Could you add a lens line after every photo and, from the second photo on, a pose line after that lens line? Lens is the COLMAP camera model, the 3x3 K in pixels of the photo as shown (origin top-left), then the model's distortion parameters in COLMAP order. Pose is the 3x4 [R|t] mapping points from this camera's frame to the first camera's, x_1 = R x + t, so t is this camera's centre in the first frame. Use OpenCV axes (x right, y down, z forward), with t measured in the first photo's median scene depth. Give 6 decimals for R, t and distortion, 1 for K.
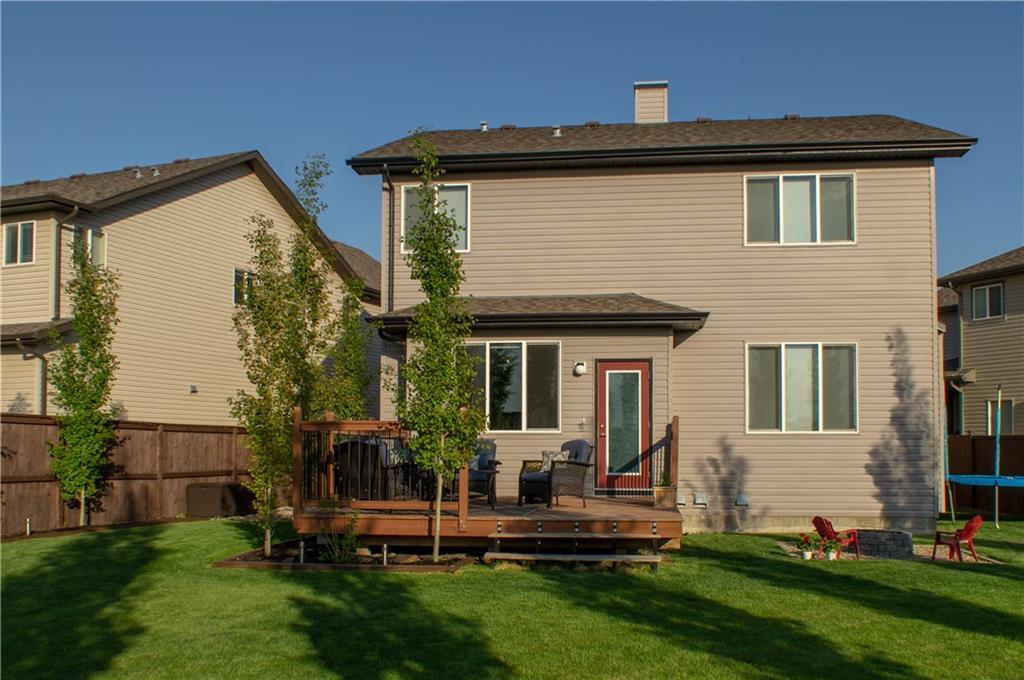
lens RADIAL K [[976.0, 0, 530.4], [0, 976.0, 413.2], [0, 0, 1]] dist [-0.063222, 0.024658]
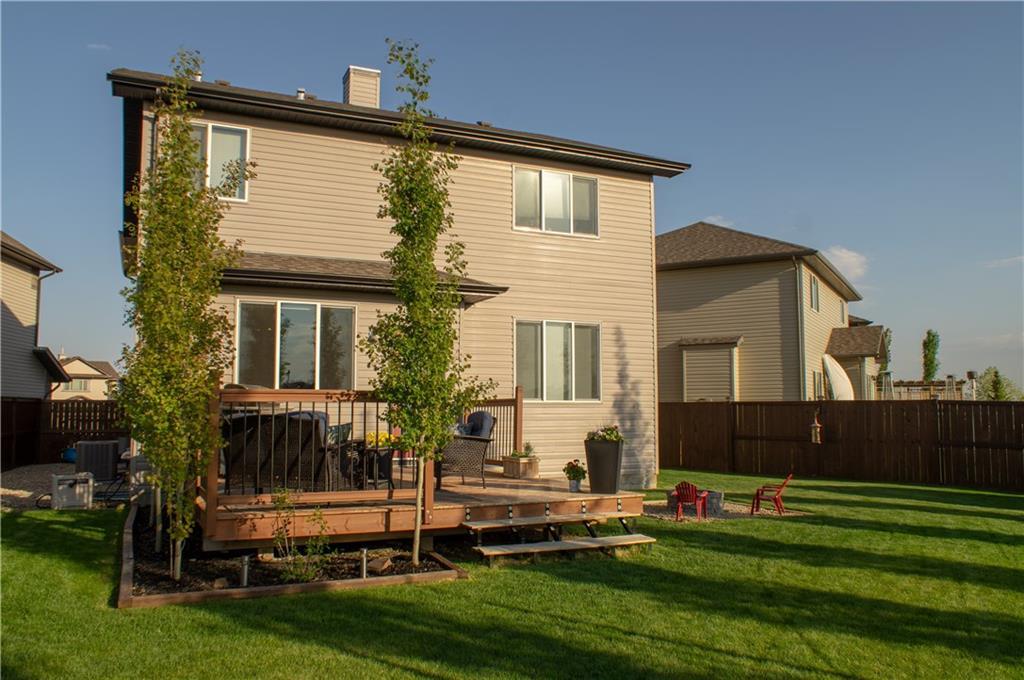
lens RADIAL K [[795.2, 0, 512.0], [0, 795.2, 340.0], [0, 0, 1]] dist [-0.049510, 0.006616]
pose [[0.844284, 0.043318, 0.534142, -0.253002], [-0.016289, 0.998341, -0.055218, 0.000469], [-0.535648, 0.037919, 0.843590, 0.258069]]
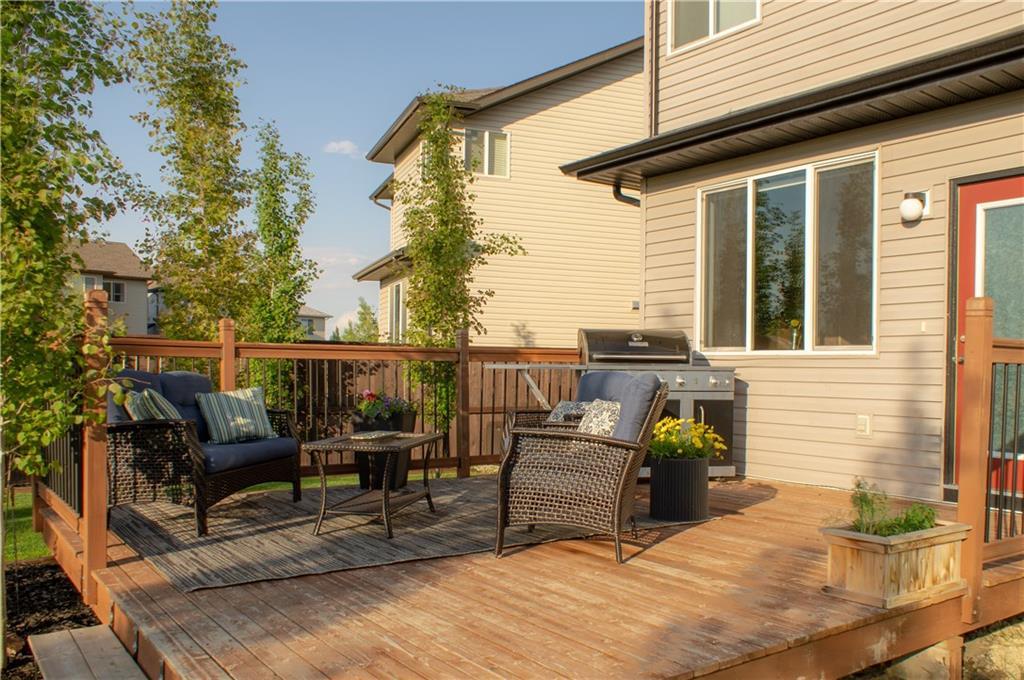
lens RADIAL K [[851.8, 0, 565.5], [0, 851.8, 384.7], [0, 0, 1]] dist [-0.003269, 0.002805]
pose [[0.706180, 0.020401, -0.707739, 0.208846], [0.017906, 0.998751, 0.046656, 0.012880], [0.707806, -0.045620, 0.704932, 0.606465]]
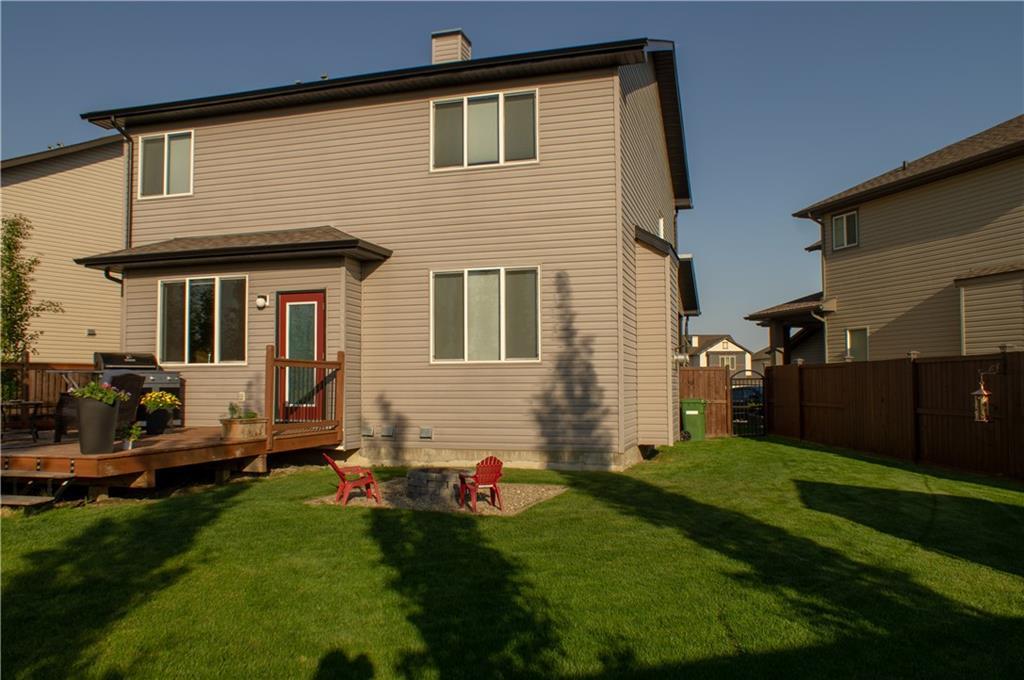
lens RADIAL K [[795.2, 0, 512.0], [0, 795.2, 340.0], [0, 0, 1]] dist [-0.049510, 0.006616]
pose [[0.986522, -0.017850, -0.162651, 0.432089], [0.014931, 0.999705, -0.019151, 0.013534], [0.162945, 0.016465, 0.986498, 0.229578]]
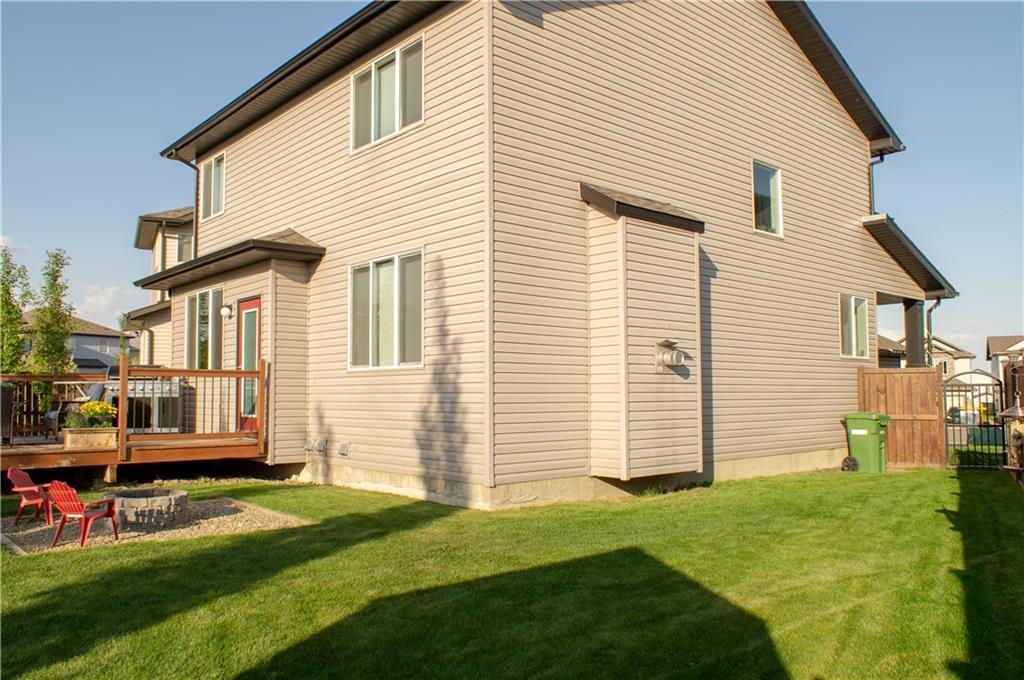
lens RADIAL K [[795.2, 0, 512.0], [0, 795.2, 340.0], [0, 0, 1]] dist [-0.049510, 0.006616]
pose [[0.752771, -0.052217, -0.656208, 0.793599], [0.032698, 0.998584, -0.041952, 0.027624], [0.657469, 0.010124, 0.753413, 0.567222]]
